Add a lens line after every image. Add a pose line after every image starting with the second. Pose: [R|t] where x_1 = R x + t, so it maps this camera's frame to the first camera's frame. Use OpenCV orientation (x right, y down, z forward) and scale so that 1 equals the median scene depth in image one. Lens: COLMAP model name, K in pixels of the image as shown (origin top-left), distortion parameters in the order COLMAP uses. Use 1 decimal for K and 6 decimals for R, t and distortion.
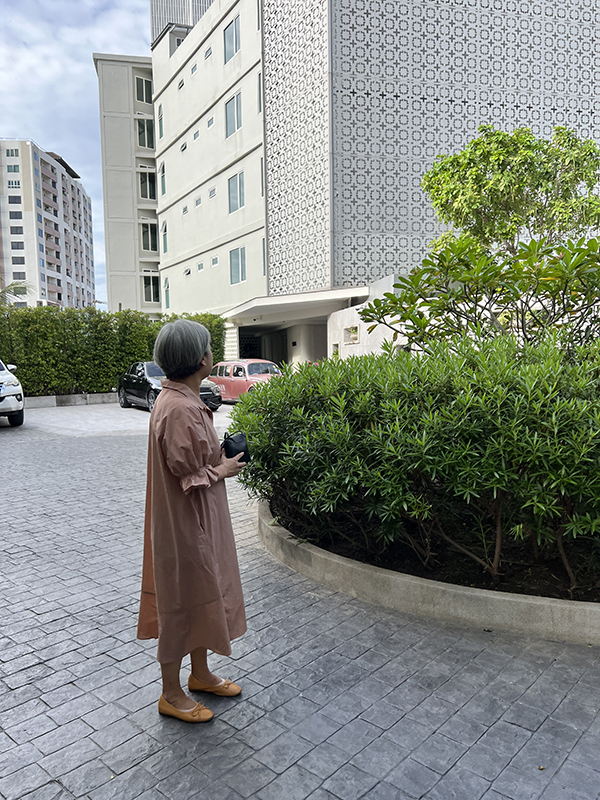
lens RADIAL K [[591.6, 0, 300.0], [0, 591.6, 400.0], [0, 0, 1]] dist [0.023135, -0.010438]
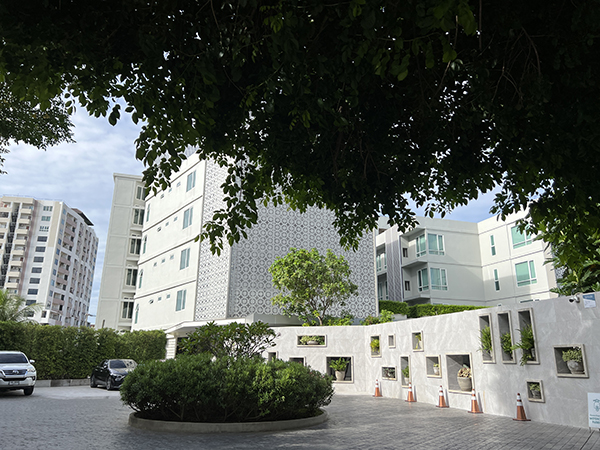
lens RADIAL K [[443.7, 0, 308.2], [0, 443.7, 224.5], [0, 0, 1]] dist [0.023135, -0.010438]
pose [[0.991982, 0.054605, 0.113970, 0.073254], [-0.010447, 0.934176, -0.356659, 0.013675], [-0.125943, 0.352608, 0.927257, -0.217581]]
